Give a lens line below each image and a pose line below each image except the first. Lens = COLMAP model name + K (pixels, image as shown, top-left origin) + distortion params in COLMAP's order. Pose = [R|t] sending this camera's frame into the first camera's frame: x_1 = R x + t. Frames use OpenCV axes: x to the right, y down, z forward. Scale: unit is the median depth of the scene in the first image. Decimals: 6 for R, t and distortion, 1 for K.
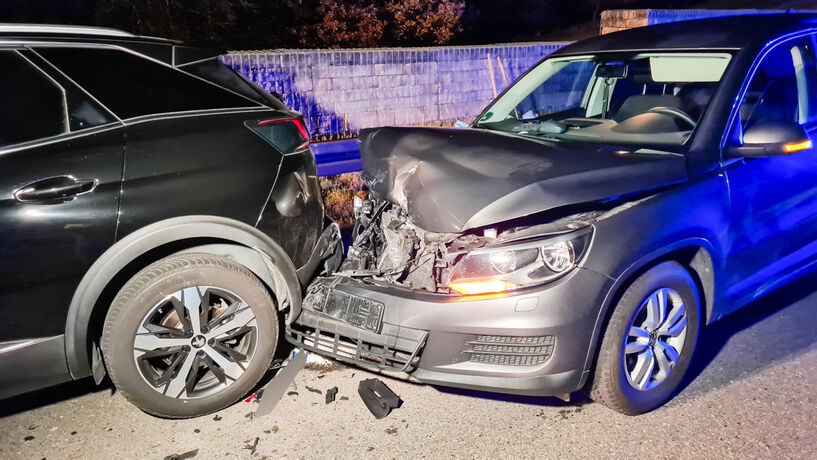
lens RADIAL K [[602.4, 0, 412.9], [0, 602.4, 227.9], [0, 0, 1]] dist [0.040845, -0.013667]
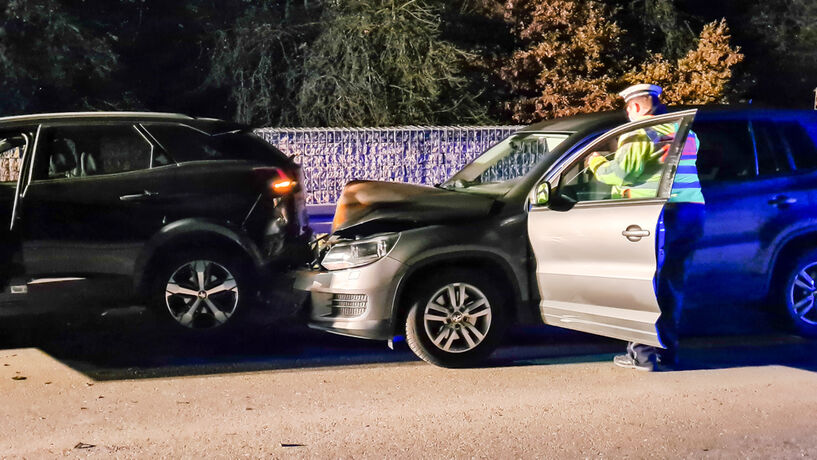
lens RADIAL K [[815.3, 0, 407.9], [0, 815.3, 228.5], [0, 0, 1]] dist [0.042301, 0.000000]
pose [[0.930507, 0.058461, -0.361580, 0.936780], [-0.115930, 0.983436, -0.139337, 0.245365], [0.347445, 0.171572, 0.921871, -0.874379]]
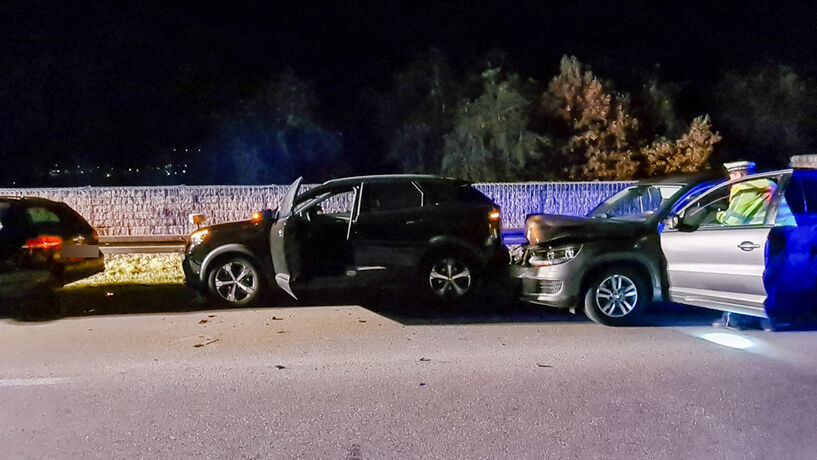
lens RADIAL K [[487.5, 0, 409.8], [0, 487.5, 230.8], [0, 0, 1]] dist [-0.000184, -0.001835]
pose [[0.863340, 0.057558, -0.501330, 0.612535], [-0.149731, 0.977952, -0.145572, 0.317675], [0.481898, 0.200742, 0.852923, -1.085789]]
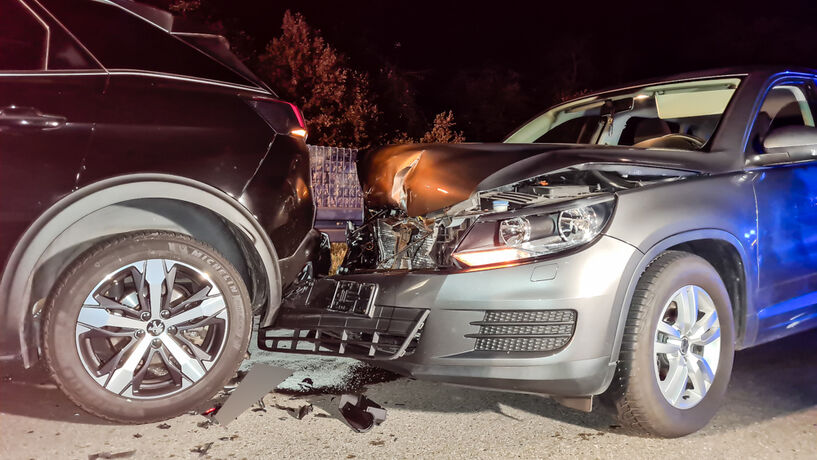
lens RADIAL K [[602.4, 0, 413.9], [0, 602.4, 234.5], [0, 0, 1]] dist [0.040845, -0.013667]
pose [[0.998626, 0.048348, 0.020211, -0.014807], [-0.042281, 0.971254, -0.234260, 0.234581], [-0.030956, 0.233084, 0.971964, 0.124595]]
